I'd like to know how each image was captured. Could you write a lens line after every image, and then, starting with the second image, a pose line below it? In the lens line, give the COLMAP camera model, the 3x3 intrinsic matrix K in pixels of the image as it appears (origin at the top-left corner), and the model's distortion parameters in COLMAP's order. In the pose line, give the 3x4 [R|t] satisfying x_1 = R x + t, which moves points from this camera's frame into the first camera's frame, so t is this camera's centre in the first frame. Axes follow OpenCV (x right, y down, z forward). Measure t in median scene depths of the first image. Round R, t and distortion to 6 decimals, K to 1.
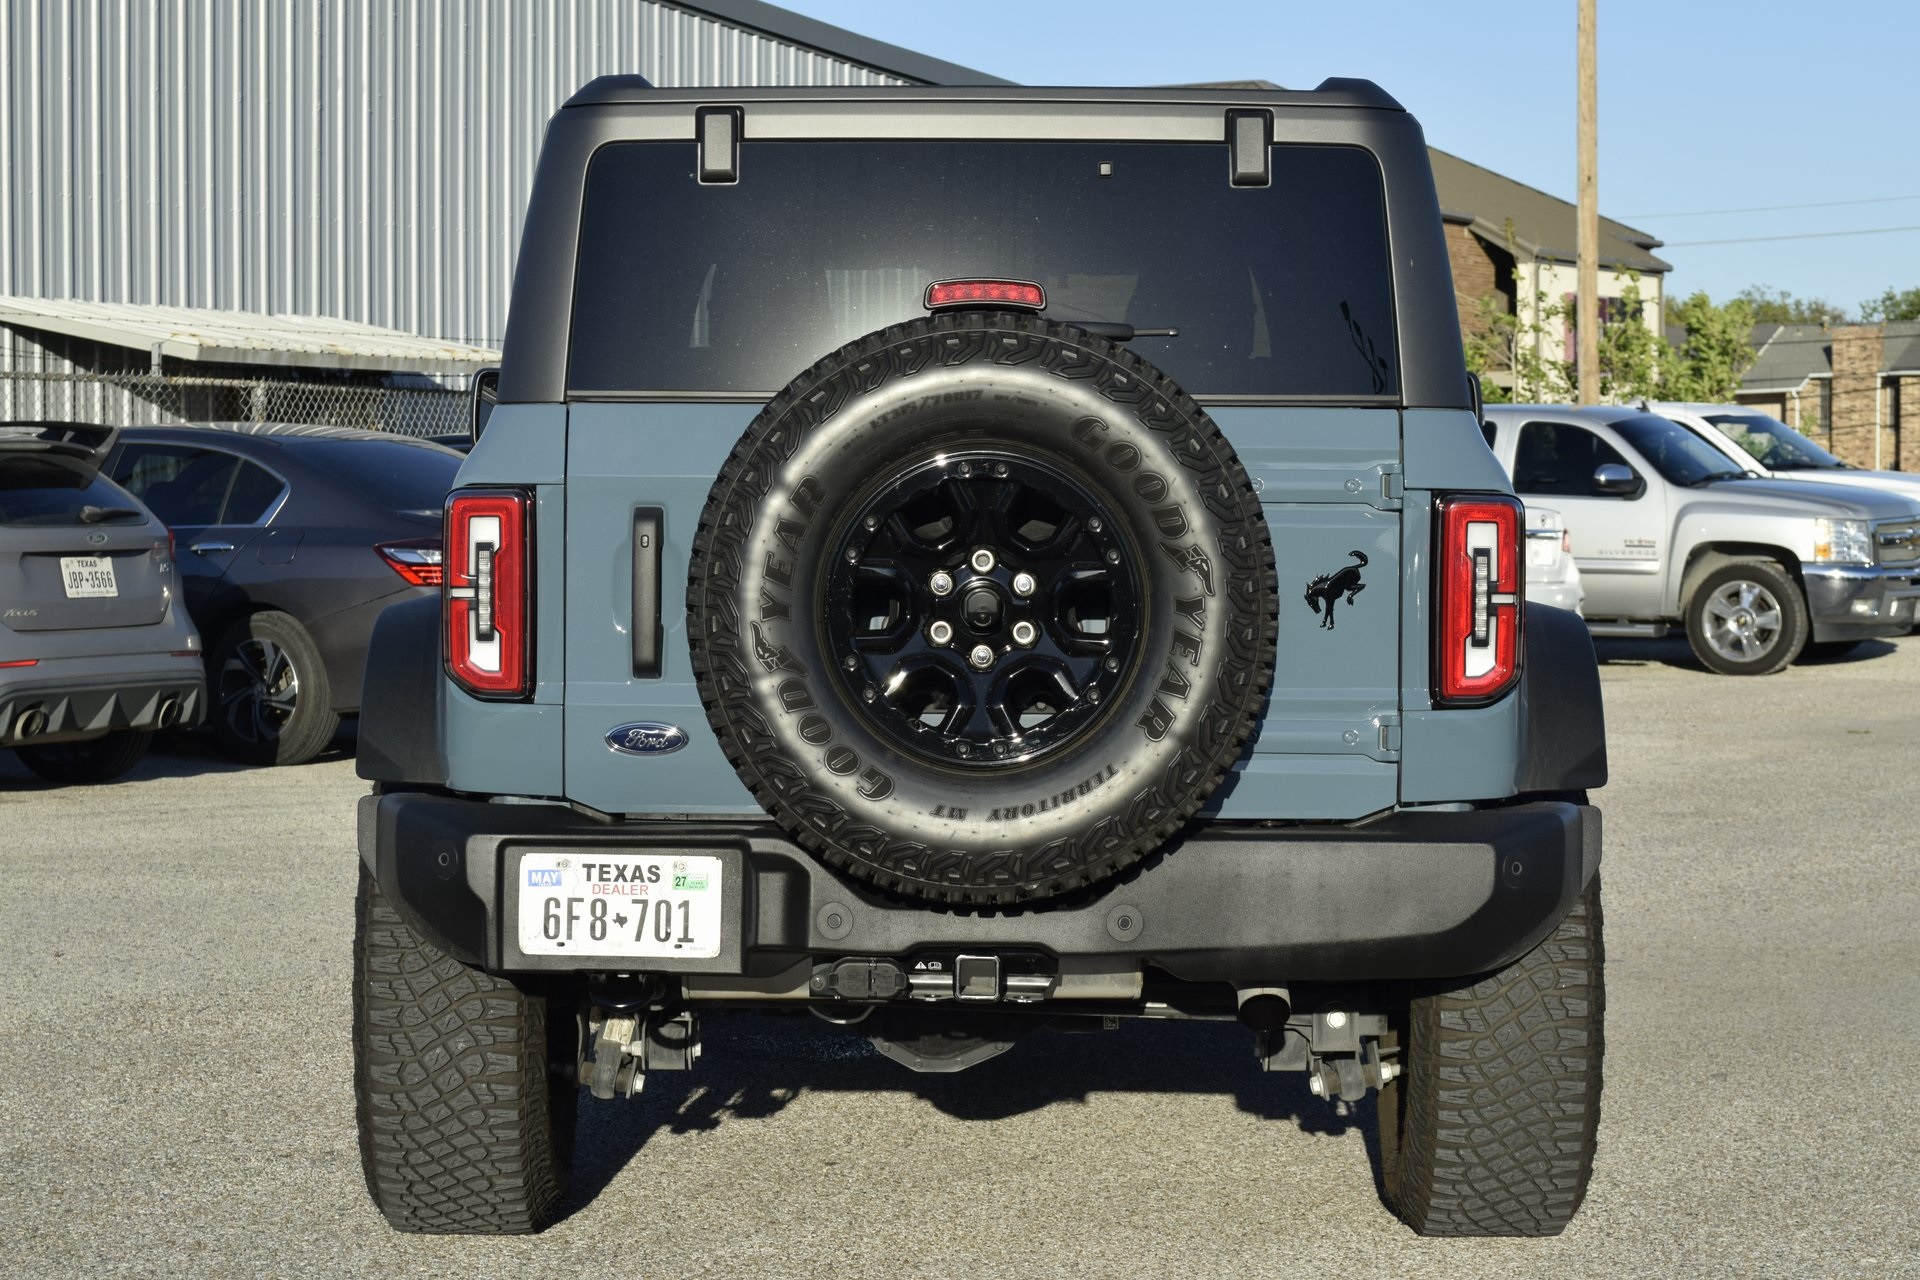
lens RADIAL K [[4247.6, 0, 960.0], [0, 4247.6, 640.0], [0, 0, 1]] dist [0.016688, 0.074192]
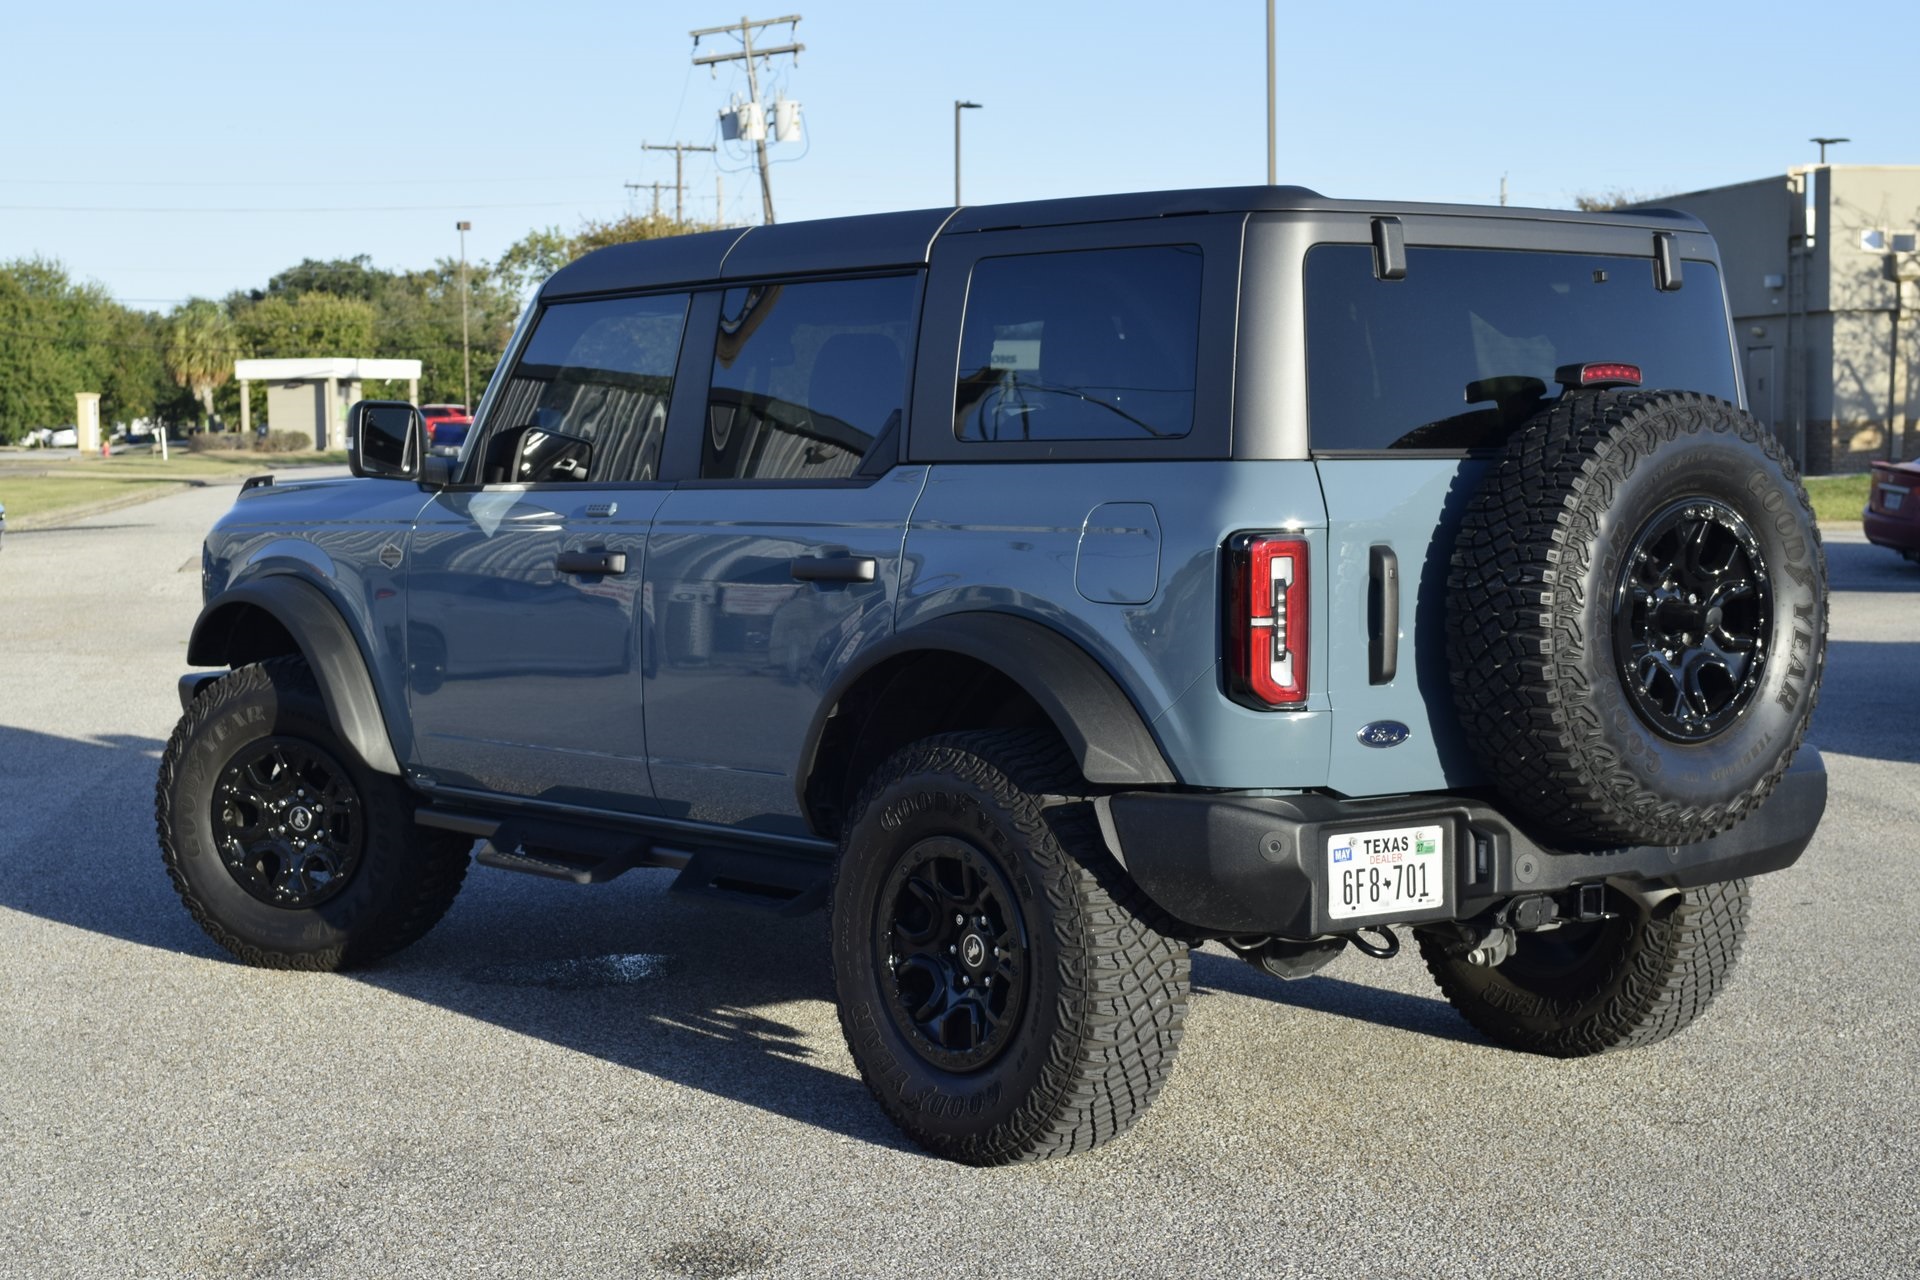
lens RADIAL K [[3227.7, 0, 960.0], [0, 3227.7, 640.0], [0, 0, 1]] dist [0.000319, 0.107597]
pose [[0.784107, -0.046866, 0.618854, -0.743644], [0.027261, 0.998783, 0.041097, -0.045486], [-0.620027, -0.015354, 0.784431, 0.344650]]
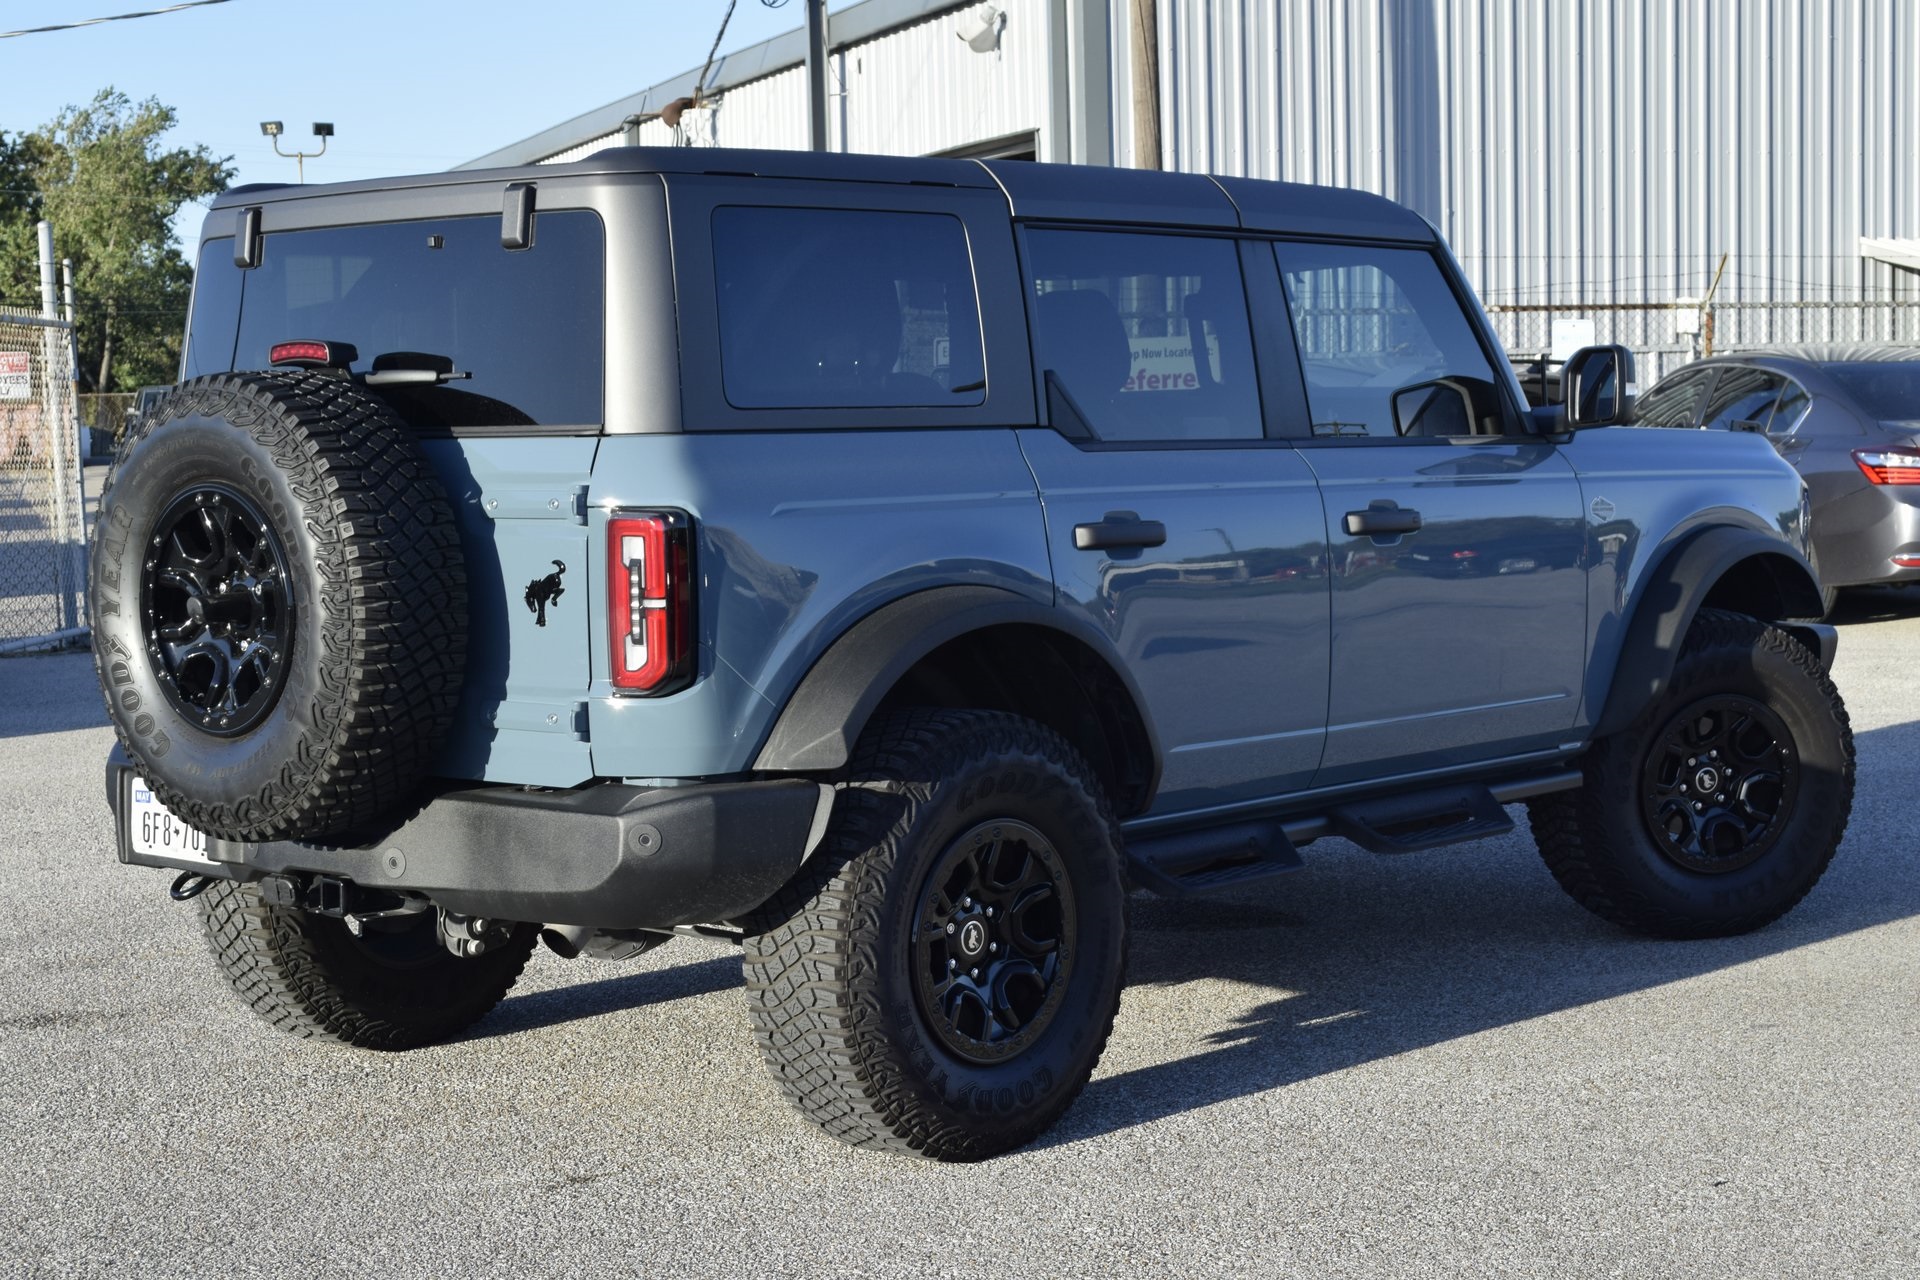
lens RADIAL K [[3227.7, 0, 960.0], [0, 3227.7, 640.0], [0, 0, 1]] dist [0.000319, 0.107597]
pose [[0.743965, 0.029604, -0.667563, 0.768012], [0.005195, 0.998732, 0.050080, -0.042808], [0.668199, -0.040726, 0.742867, 0.413407]]
